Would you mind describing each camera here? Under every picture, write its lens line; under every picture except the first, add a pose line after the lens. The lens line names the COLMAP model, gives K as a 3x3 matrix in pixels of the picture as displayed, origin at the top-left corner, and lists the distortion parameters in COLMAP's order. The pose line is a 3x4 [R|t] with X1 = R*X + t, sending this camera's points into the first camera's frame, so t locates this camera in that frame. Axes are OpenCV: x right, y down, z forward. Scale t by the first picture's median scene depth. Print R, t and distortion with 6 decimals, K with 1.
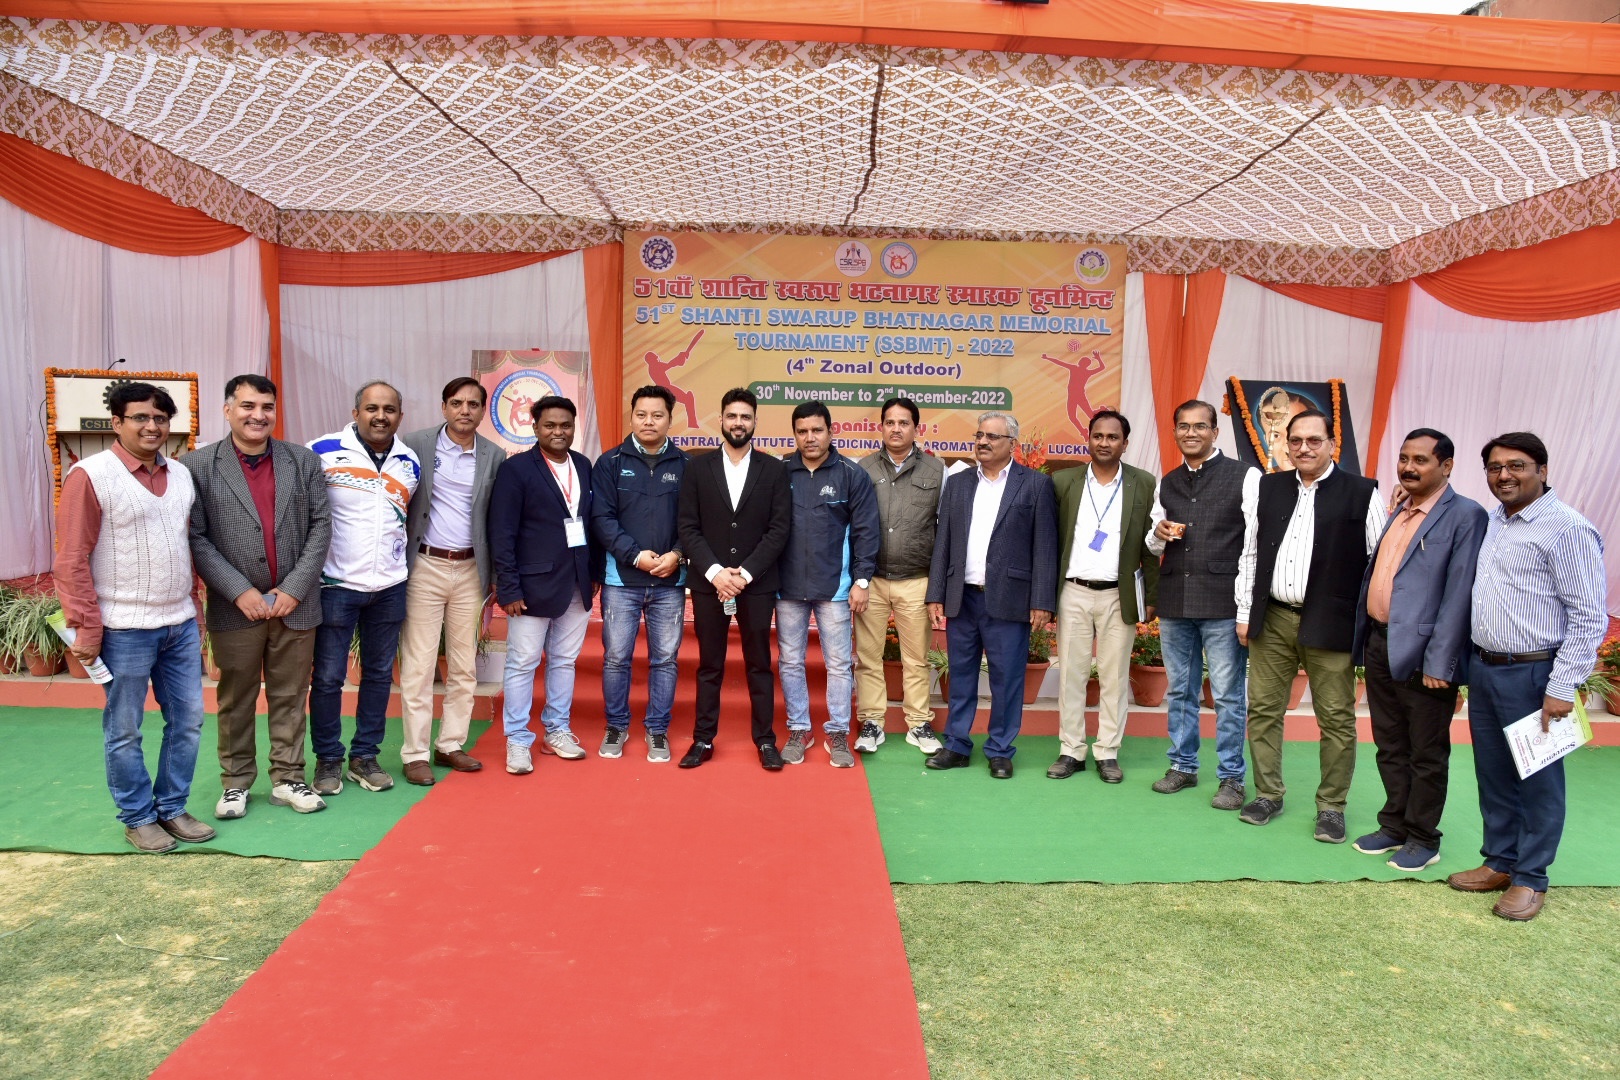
lens RADIAL K [[1112.3, 0, 805.5], [0, 1112.3, 555.0], [0, 0, 1]] dist [-0.114450, 0.059822]
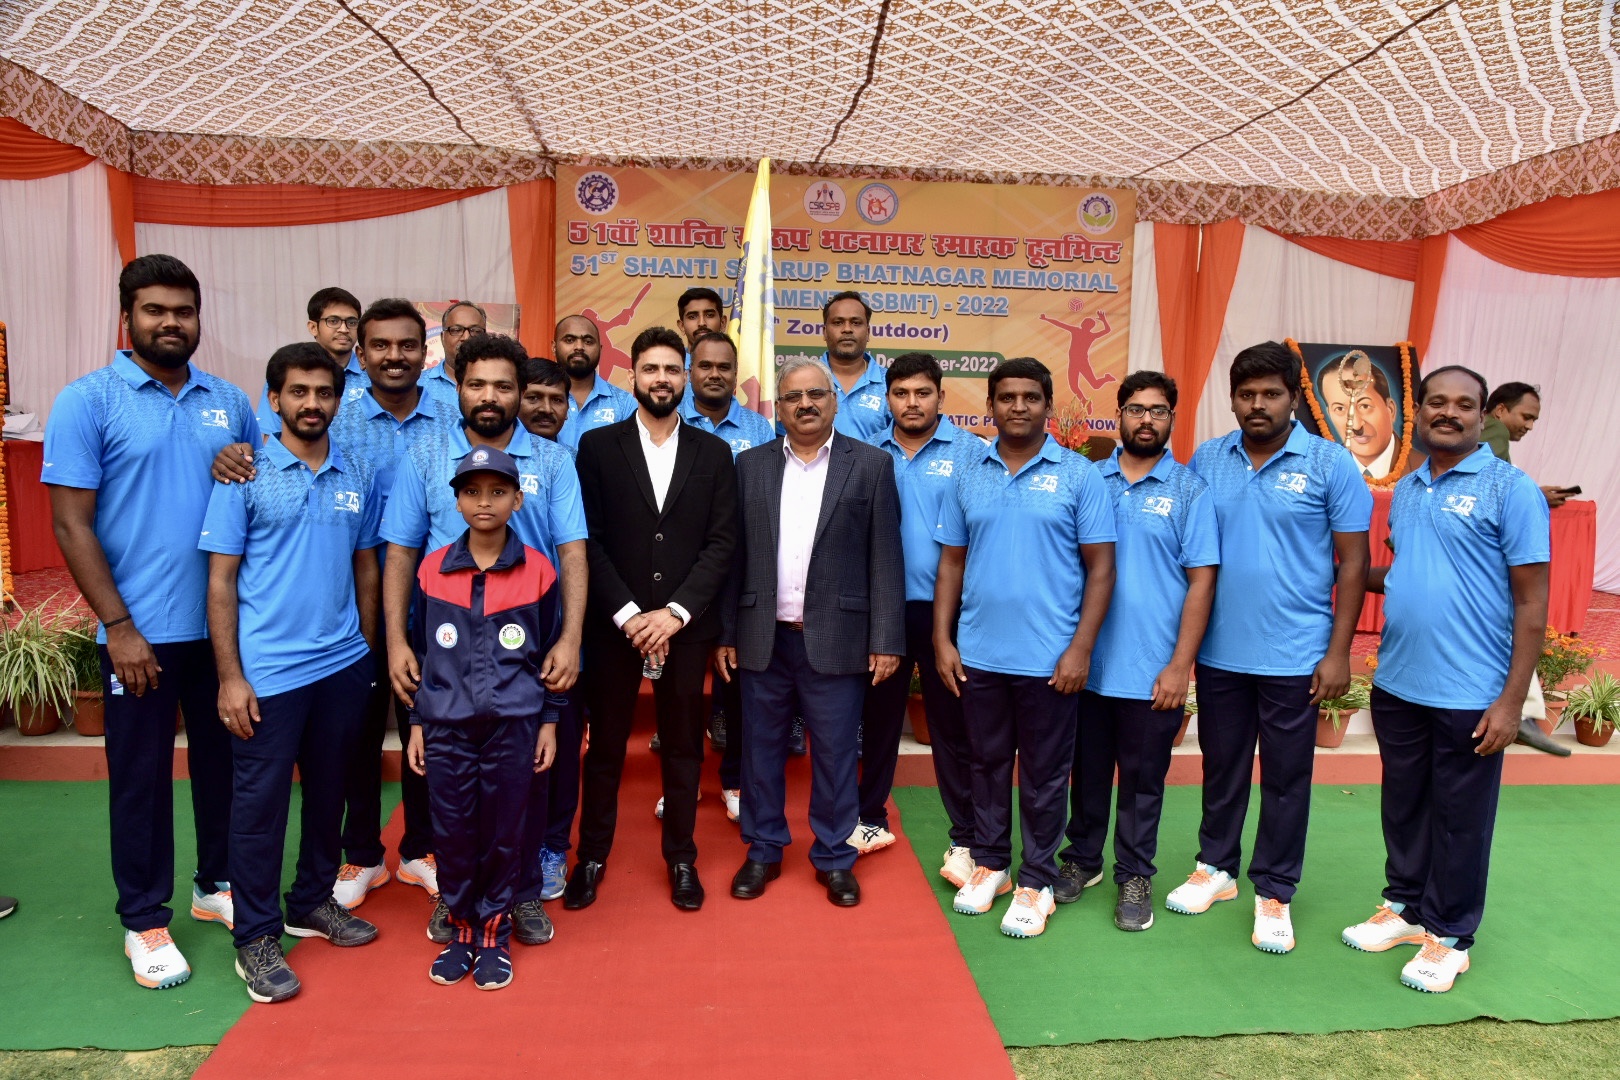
lens RADIAL K [[1155.3, 0, 811.3], [0, 1155.3, 556.4], [0, 0, 1]] dist [-0.102520, 0.066352]
pose [[0.997437, -0.007423, 0.071167, -0.033443], [0.005953, 0.999765, 0.020853, -0.010513], [-0.071305, -0.020376, 0.997246, 0.105439]]
